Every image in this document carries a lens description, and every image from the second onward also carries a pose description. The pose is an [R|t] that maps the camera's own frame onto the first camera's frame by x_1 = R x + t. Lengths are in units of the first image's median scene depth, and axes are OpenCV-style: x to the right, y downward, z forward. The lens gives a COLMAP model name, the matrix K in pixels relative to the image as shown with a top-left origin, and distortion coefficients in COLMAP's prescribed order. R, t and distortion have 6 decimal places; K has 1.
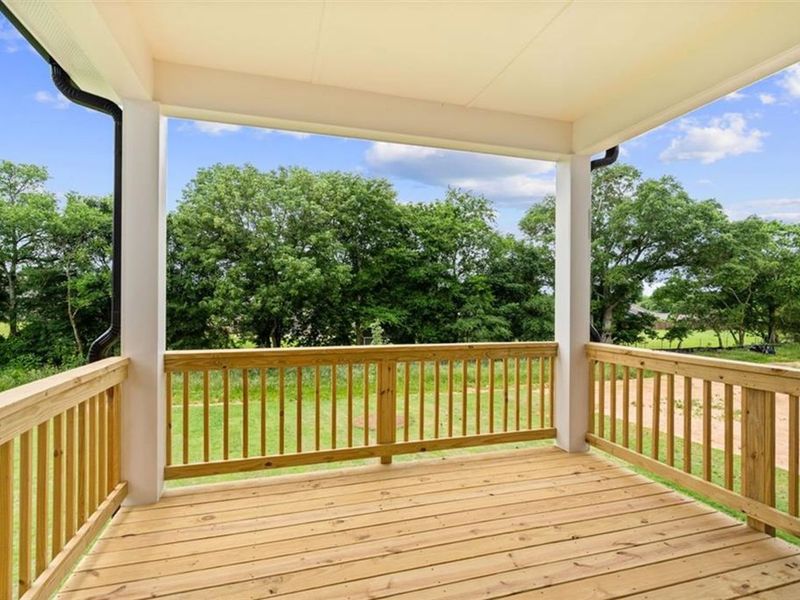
lens RADIAL K [[414.2, 0, 400.0], [0, 414.2, 300.0], [0, 0, 1]] dist [0.001343, 0.000122]
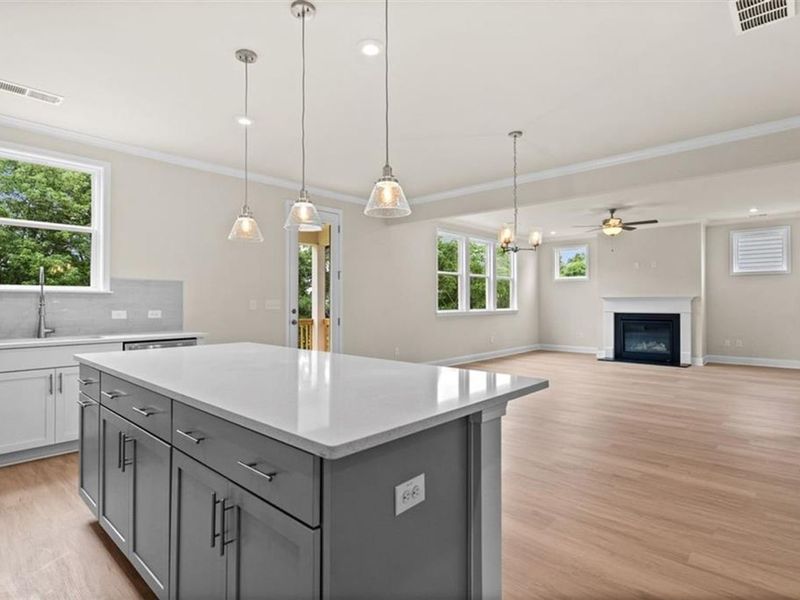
lens RADIAL K [[439.6, 0, 400.0], [0, 439.6, 300.0], [0, 0, 1]] dist [-0.001468, -0.000288]
pose [[0.859445, -0.002904, 0.511219, -0.052429], [0.003234, 0.999995, 0.000244, -0.000847], [-0.511217, 0.001443, 0.859450, -0.155143]]
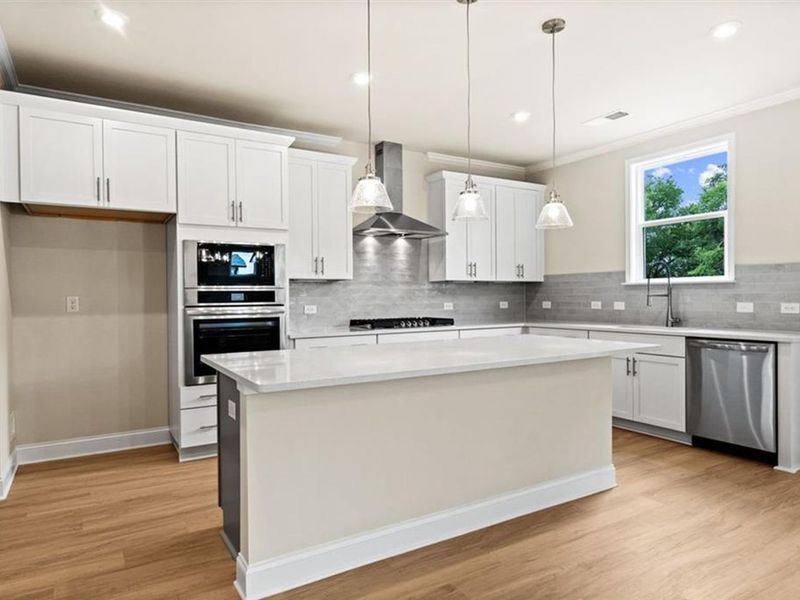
lens RADIAL K [[517.6, 0, 400.4], [0, 517.6, 296.8], [0, 0, 1]] dist [0.004009, 0.001839]
pose [[0.250738, -0.007045, -0.968029, 0.038929], [0.013274, 0.999905, -0.003839, -0.000082], [0.967964, -0.011887, 0.250808, -0.120113]]
